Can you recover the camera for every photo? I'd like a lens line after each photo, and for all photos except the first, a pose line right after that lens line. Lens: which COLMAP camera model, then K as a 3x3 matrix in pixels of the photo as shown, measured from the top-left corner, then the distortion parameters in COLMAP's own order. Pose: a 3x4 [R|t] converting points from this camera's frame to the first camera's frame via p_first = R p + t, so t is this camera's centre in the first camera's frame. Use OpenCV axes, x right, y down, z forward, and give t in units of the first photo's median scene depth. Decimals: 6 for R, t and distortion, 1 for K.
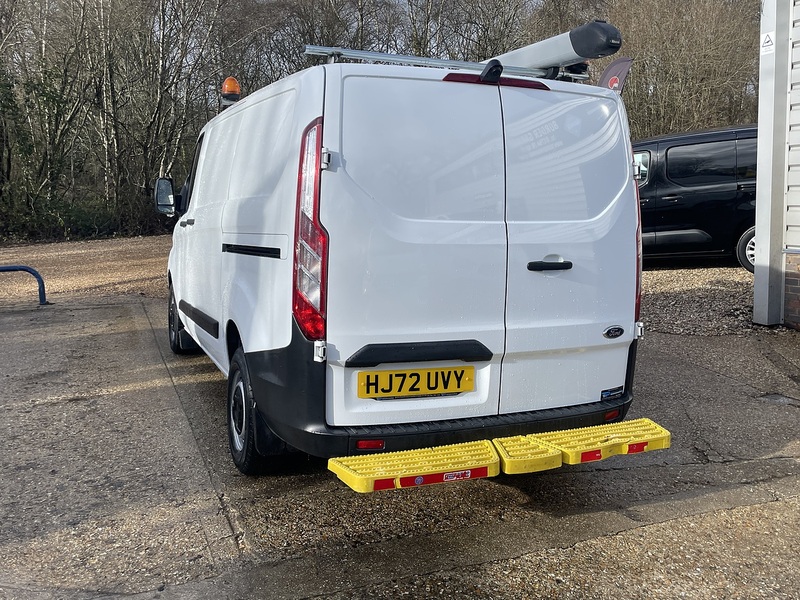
lens RADIAL K [[718.6, 0, 391.7], [0, 718.6, 298.2], [0, 0, 1]] dist [0.095629, -0.160600]
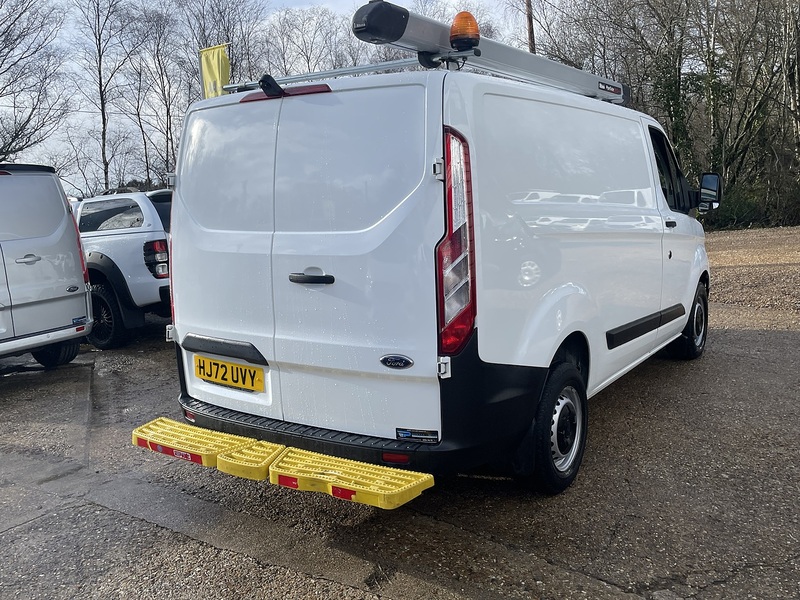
lens RADIAL K [[718.6, 0, 391.7], [0, 718.6, 298.2], [0, 0, 1]] dist [0.095629, -0.160600]
pose [[0.550996, 0.086356, -0.830028, 1.107809], [-0.071753, 0.995850, 0.055976, -0.082830], [0.831417, 0.028714, 0.554906, 0.579492]]
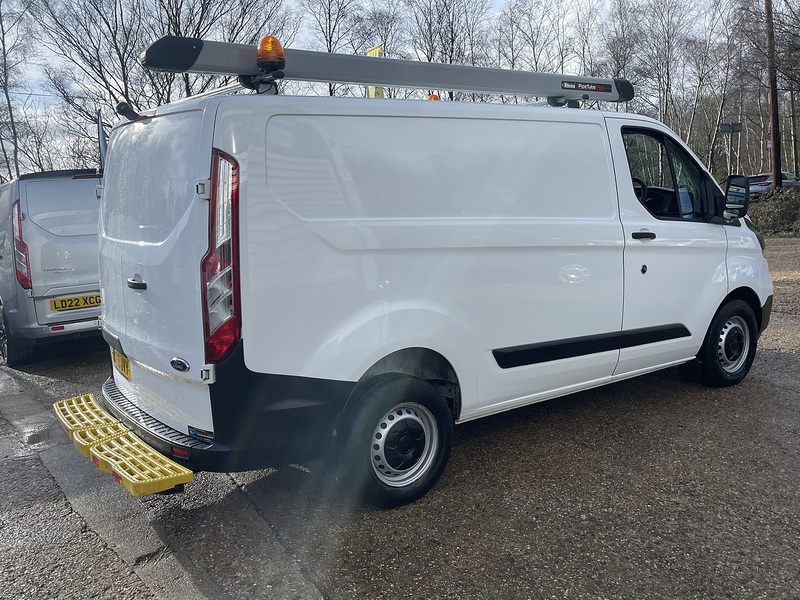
lens RADIAL K [[718.6, 0, 391.7], [0, 718.6, 298.2], [0, 0, 1]] dist [0.095629, -0.160600]
pose [[0.233047, 0.122586, -0.964708, 1.388509], [-0.095047, 0.990145, 0.102857, -0.175544], [0.967809, 0.067722, 0.242402, 1.143189]]
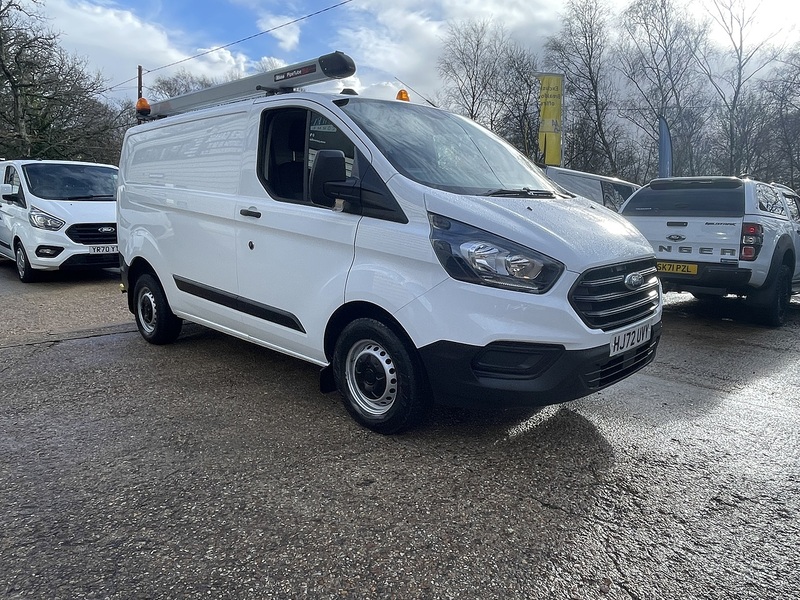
lens RADIAL K [[569.7, 0, 394.4], [0, 569.7, 296.0], [0, 0, 1]] dist [-0.003611, -0.006130]
pose [[-0.921377, 0.048467, -0.385637, 0.299146], [-0.069329, 0.955788, 0.285768, -0.393920], [0.382437, 0.290035, -0.877281, 3.171665]]
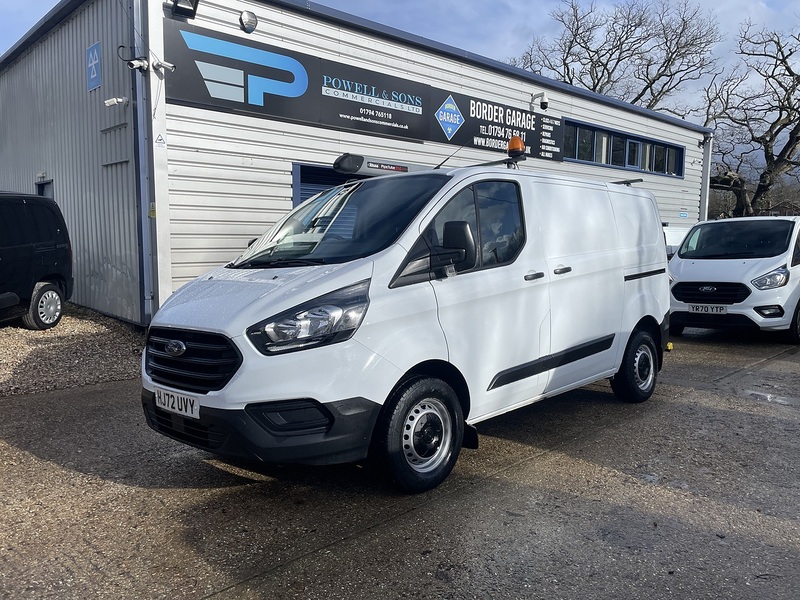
lens RADIAL K [[615.9, 0, 400.0], [0, 615.9, 300.0], [0, 0, 1]] dist [0.079292, -0.104856]
pose [[-0.388710, -0.059283, 0.919451, -1.655425], [0.146513, 0.981253, 0.125208, -0.341443], [-0.909636, 0.183382, -0.372737, 2.523347]]
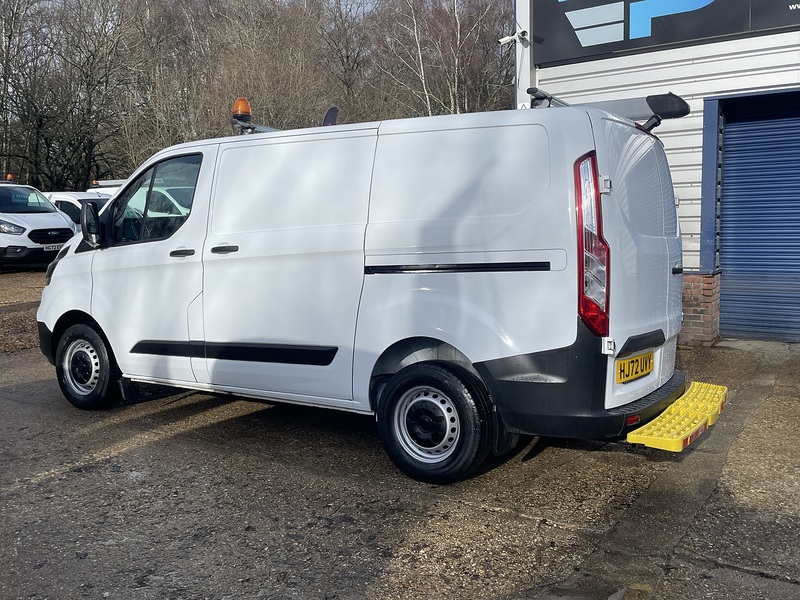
lens RADIAL K [[718.6, 0, 391.7], [0, 718.6, 298.2], [0, 0, 1]] dist [0.095629, -0.160600]
pose [[0.821678, -0.051870, 0.567586, -1.007998], [0.081799, 0.996273, -0.027371, -0.000604], [-0.564051, 0.068919, 0.822859, 0.203163]]
